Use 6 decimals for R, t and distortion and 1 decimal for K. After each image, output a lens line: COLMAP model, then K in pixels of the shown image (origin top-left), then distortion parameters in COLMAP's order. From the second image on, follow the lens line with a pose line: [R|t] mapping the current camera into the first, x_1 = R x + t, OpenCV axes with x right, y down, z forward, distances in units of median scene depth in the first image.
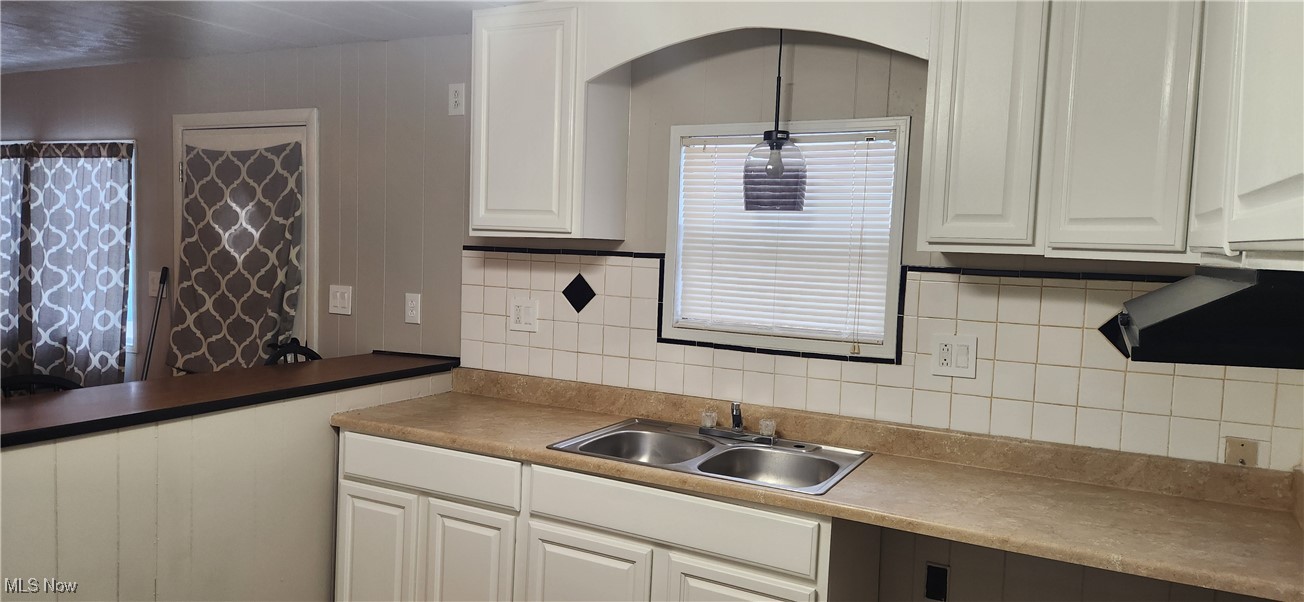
lens RADIAL K [[844.8, 0, 654.2], [0, 844.8, 305.4], [0, 0, 1]] dist [0.039185, -0.005470]
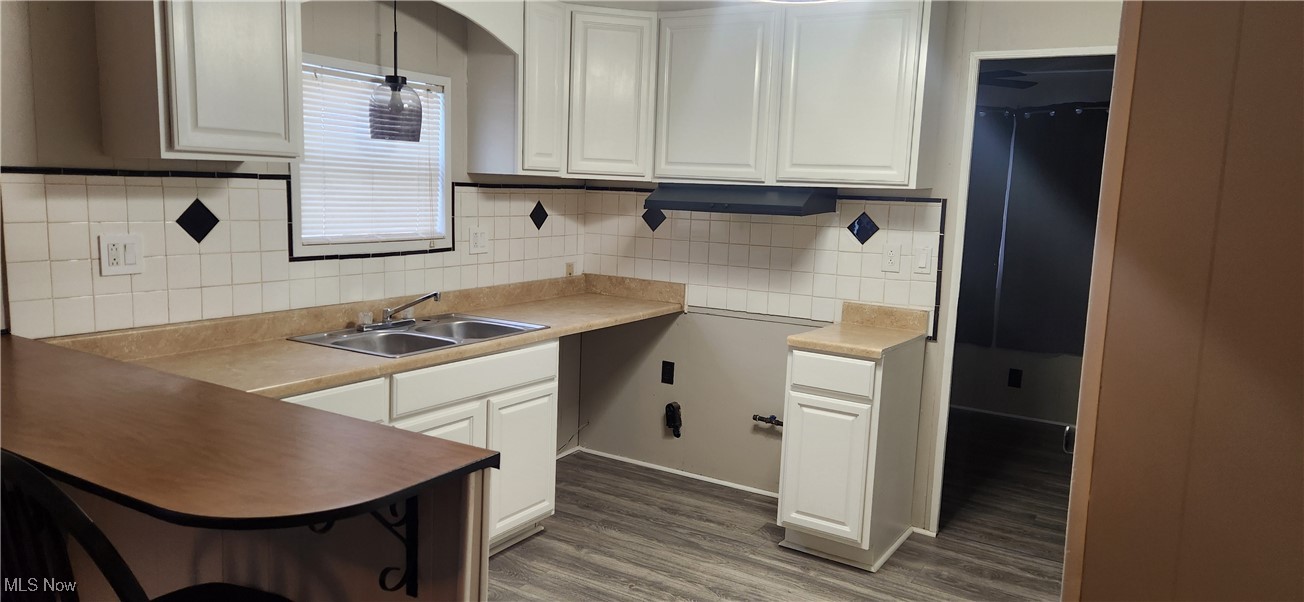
lens RADIAL K [[844.8, 0, 651.0], [0, 844.8, 295.6], [0, 0, 1]] dist [0.039185, -0.005470]
pose [[0.077185, -0.164711, 0.983317, -1.048859], [0.035263, 0.986093, 0.162408, -0.073107], [-0.996393, 0.022139, 0.081920, 0.503677]]
